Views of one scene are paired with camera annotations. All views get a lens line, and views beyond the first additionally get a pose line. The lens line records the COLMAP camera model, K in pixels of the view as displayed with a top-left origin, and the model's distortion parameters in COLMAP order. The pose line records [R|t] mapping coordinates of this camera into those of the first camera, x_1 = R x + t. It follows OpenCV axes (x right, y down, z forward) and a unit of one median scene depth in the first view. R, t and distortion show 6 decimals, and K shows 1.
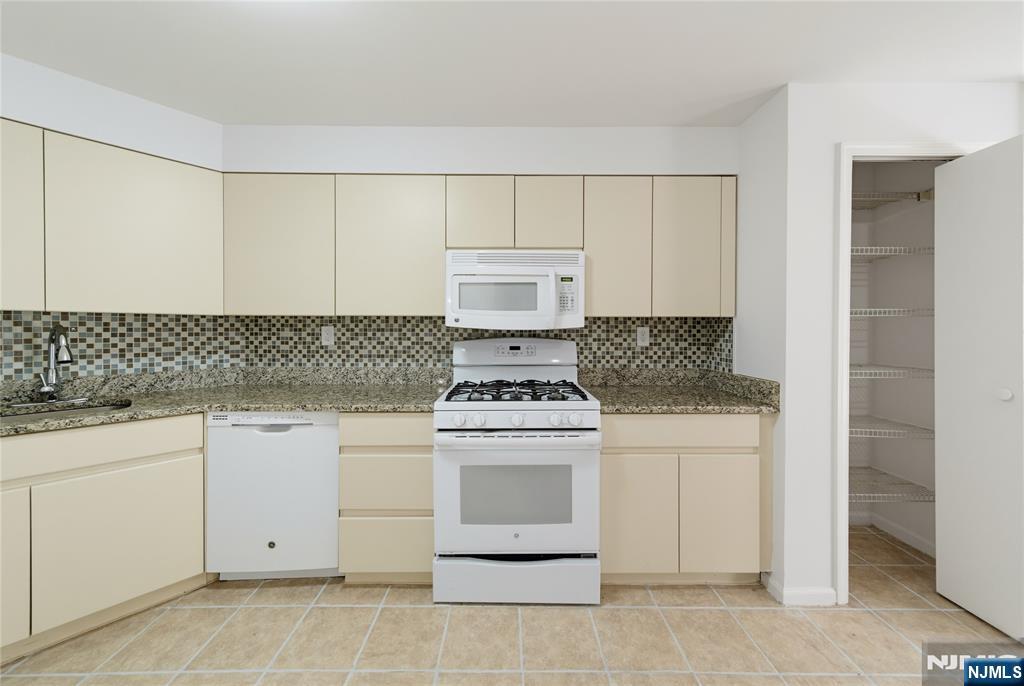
lens RADIAL K [[365.5, 0, 533.9], [0, 365.5, 327.9], [0, 0, 1]] dist [0.009222, -0.000161]
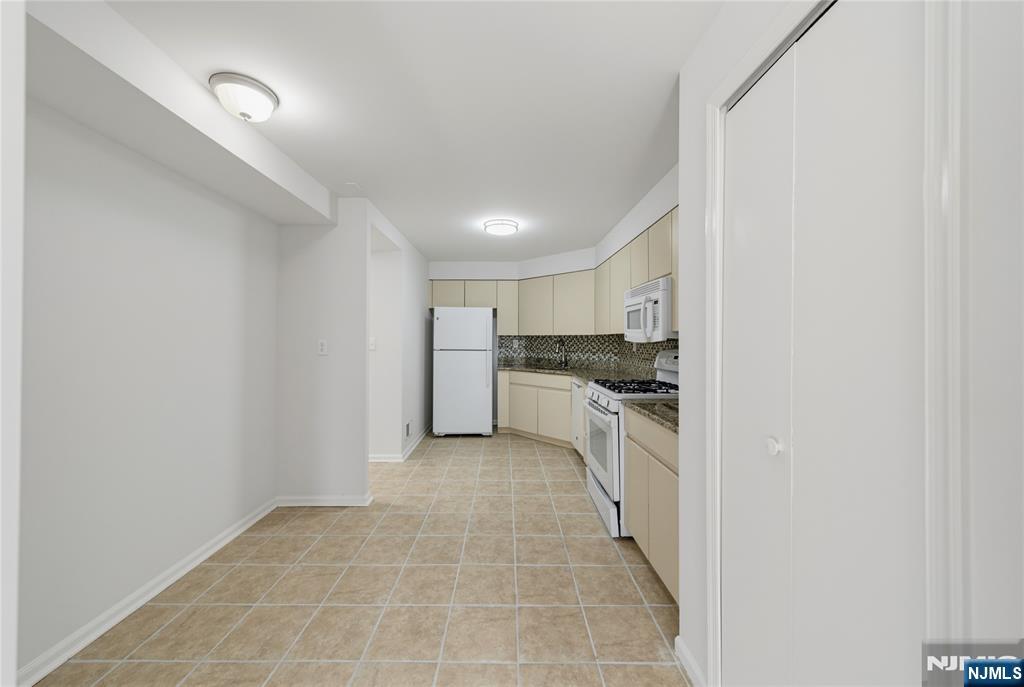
lens RADIAL K [[365.5, 0, 502.2], [0, 365.5, 345.4], [0, 0, 1]] dist [0.009222, -0.000161]
pose [[-0.005621, 0.017472, -0.999832, 1.368023], [0.003808, 0.999840, 0.017451, -0.013502], [0.999977, -0.003709, -0.005687, 0.507154]]
